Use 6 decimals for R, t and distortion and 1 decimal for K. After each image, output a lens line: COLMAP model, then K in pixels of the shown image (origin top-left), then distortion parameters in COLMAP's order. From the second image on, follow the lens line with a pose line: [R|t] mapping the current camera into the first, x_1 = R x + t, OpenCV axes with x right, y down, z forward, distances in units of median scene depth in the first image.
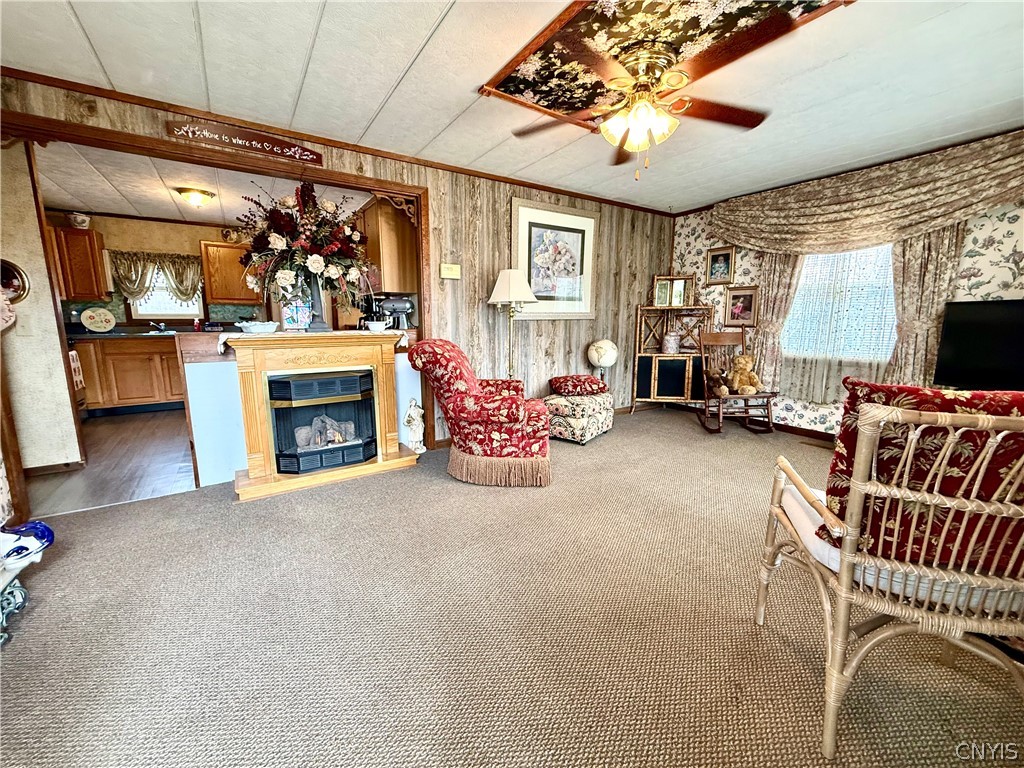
lens RADIAL K [[408.2, 0, 510.0], [0, 408.2, 386.3], [0, 0, 1]] dist [-0.000776, 0.000239]
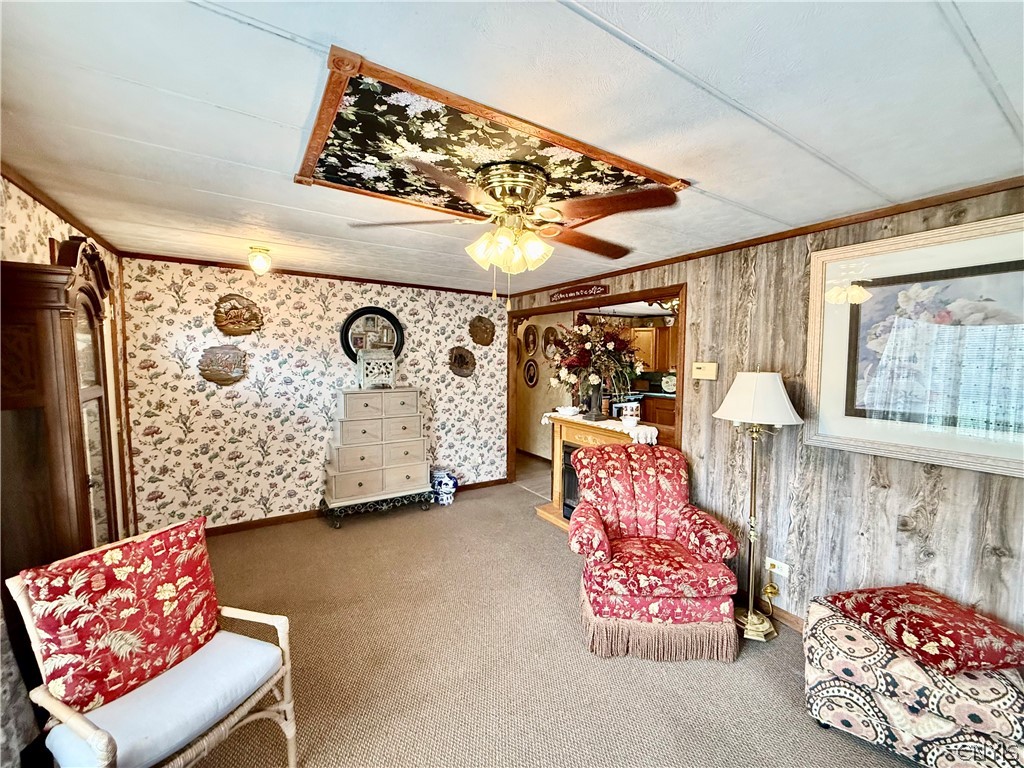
lens RADIAL K [[408.2, 0, 510.0], [0, 408.2, 386.3], [0, 0, 1]] dist [-0.000776, 0.000239]
pose [[-0.015225, 0.076550, -0.996949, 0.690097], [-0.163847, 0.983396, 0.078012, -0.249391], [0.986368, 0.164535, -0.002430, 0.612797]]
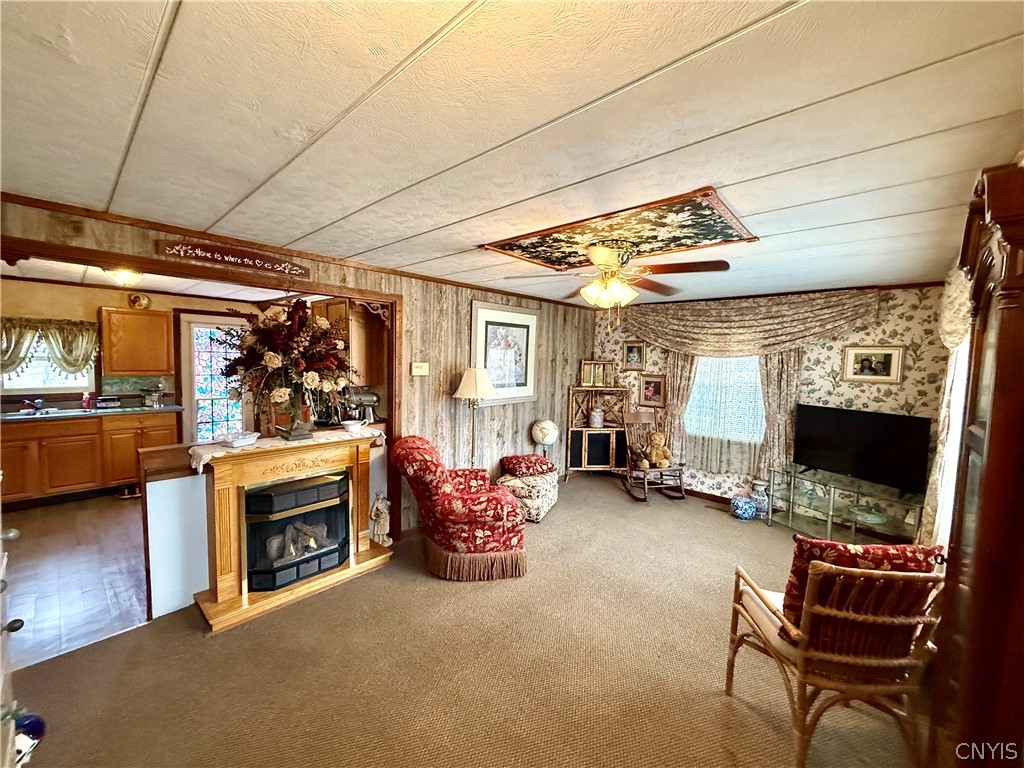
lens RADIAL K [[408.2, 0, 510.0], [0, 408.2, 386.3], [0, 0, 1]] dist [-0.000776, 0.000239]
pose [[0.968954, 0.004186, 0.247206, -0.180596], [0.018573, 0.995799, -0.089661, -0.135561], [-0.246543, 0.091469, 0.964806, -0.084493]]
